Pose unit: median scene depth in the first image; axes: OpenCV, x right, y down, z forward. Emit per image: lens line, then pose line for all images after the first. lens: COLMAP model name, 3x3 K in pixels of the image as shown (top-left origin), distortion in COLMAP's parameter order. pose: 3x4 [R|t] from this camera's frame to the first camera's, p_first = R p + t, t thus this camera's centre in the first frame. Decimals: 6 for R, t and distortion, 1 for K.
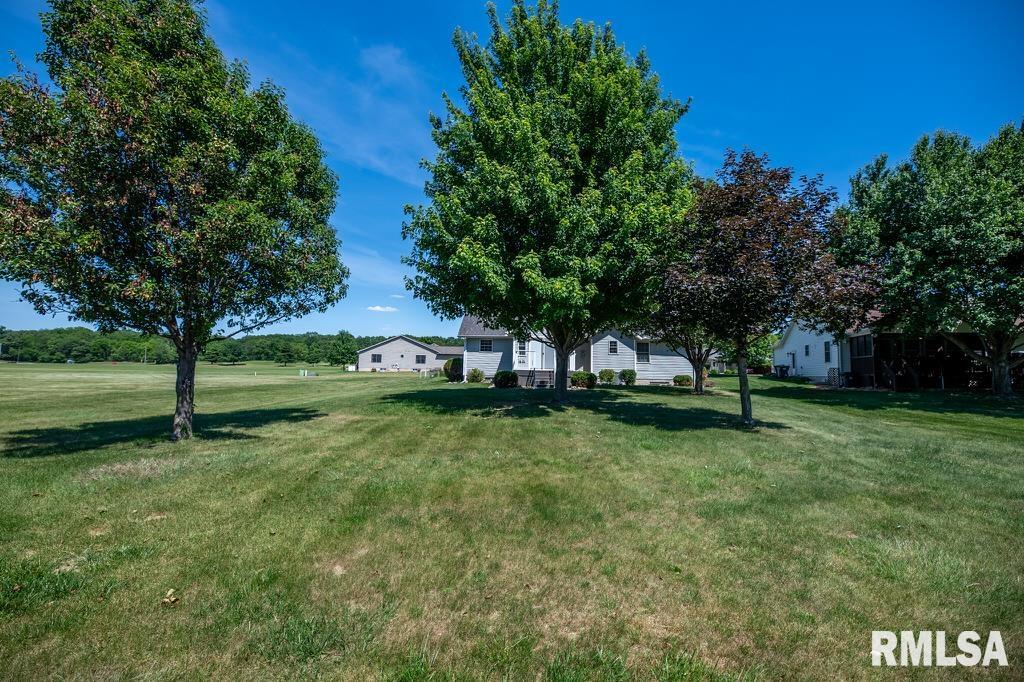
lens RADIAL K [[419.3, 0, 510.3], [0, 419.3, 358.3], [0, 0, 1]] dist [0.000357, -0.000071]
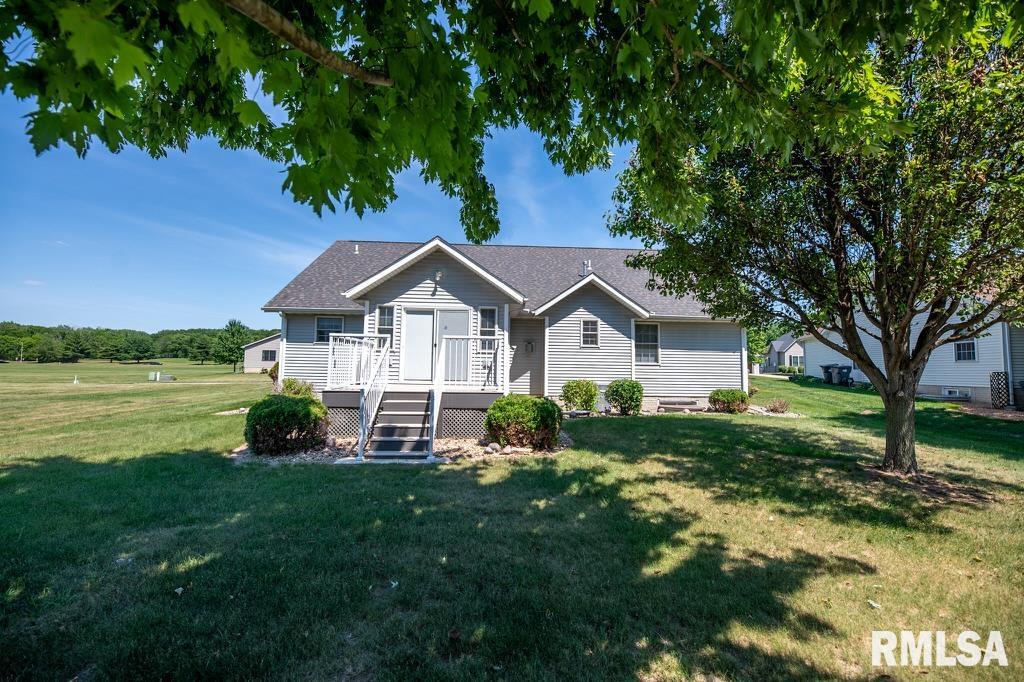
lens RADIAL K [[433.1, 0, 512.0], [0, 433.1, 341.0], [0, 0, 1]] dist [0.002181, -0.004969]
pose [[0.993194, -0.000887, 0.116467, 0.096430], [0.004409, 0.999541, -0.029984, -0.002113], [-0.116386, 0.030293, 0.992742, 0.510147]]
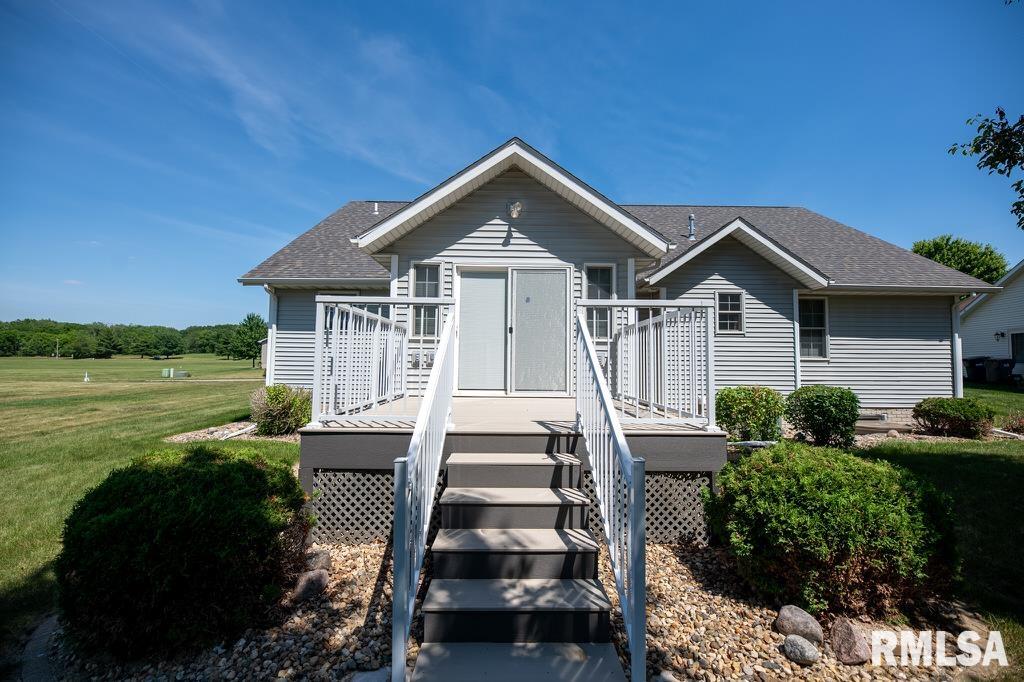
lens RADIAL K [[433.1, 0, 512.0], [0, 433.1, 341.0], [0, 0, 1]] dist [0.002181, -0.004969]
pose [[0.997176, -0.009125, 0.074541, 0.055483], [0.010298, 0.999829, -0.015366, -0.000913], [-0.074388, 0.016090, 0.997100, 0.684058]]
